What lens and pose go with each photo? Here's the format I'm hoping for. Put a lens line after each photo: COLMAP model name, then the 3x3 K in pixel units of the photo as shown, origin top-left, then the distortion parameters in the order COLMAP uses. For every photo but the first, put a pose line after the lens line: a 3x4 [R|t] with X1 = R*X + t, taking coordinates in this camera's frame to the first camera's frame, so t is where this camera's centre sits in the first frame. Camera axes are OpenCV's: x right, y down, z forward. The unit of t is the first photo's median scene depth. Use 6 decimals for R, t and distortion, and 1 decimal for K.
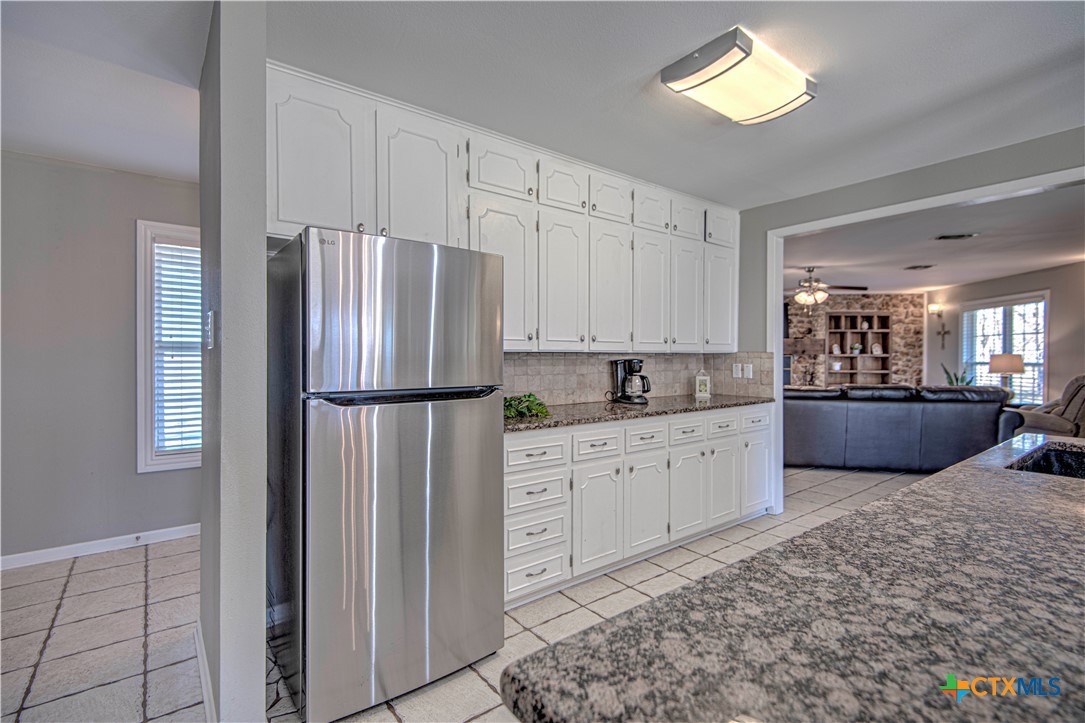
lens RADIAL K [[497.2, 0, 542.1], [0, 497.2, 356.6], [0, 0, 1]] dist [0.013605, -0.009962]
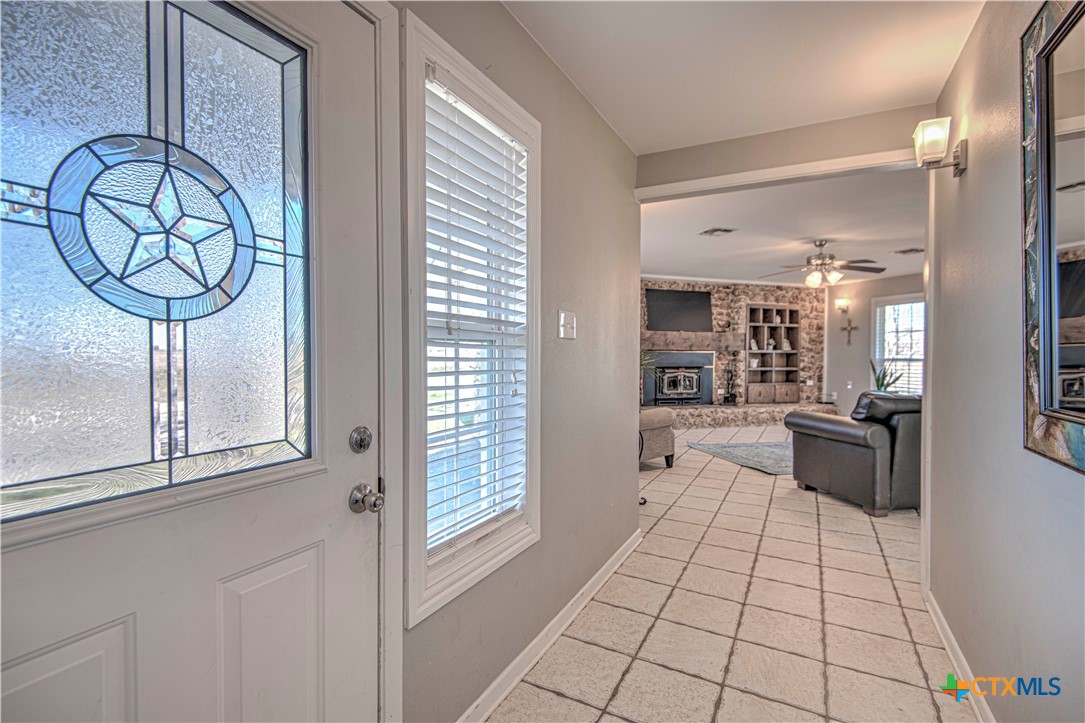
lens RADIAL K [[497.2, 0, 538.1], [0, 497.2, 360.1], [0, 0, 1]] dist [0.013605, -0.009962]
pose [[0.907262, -0.005993, 0.420524, -0.154965], [0.000254, 0.999906, 0.013703, 0.000562], [-0.420566, -0.012325, 0.907178, 0.346235]]
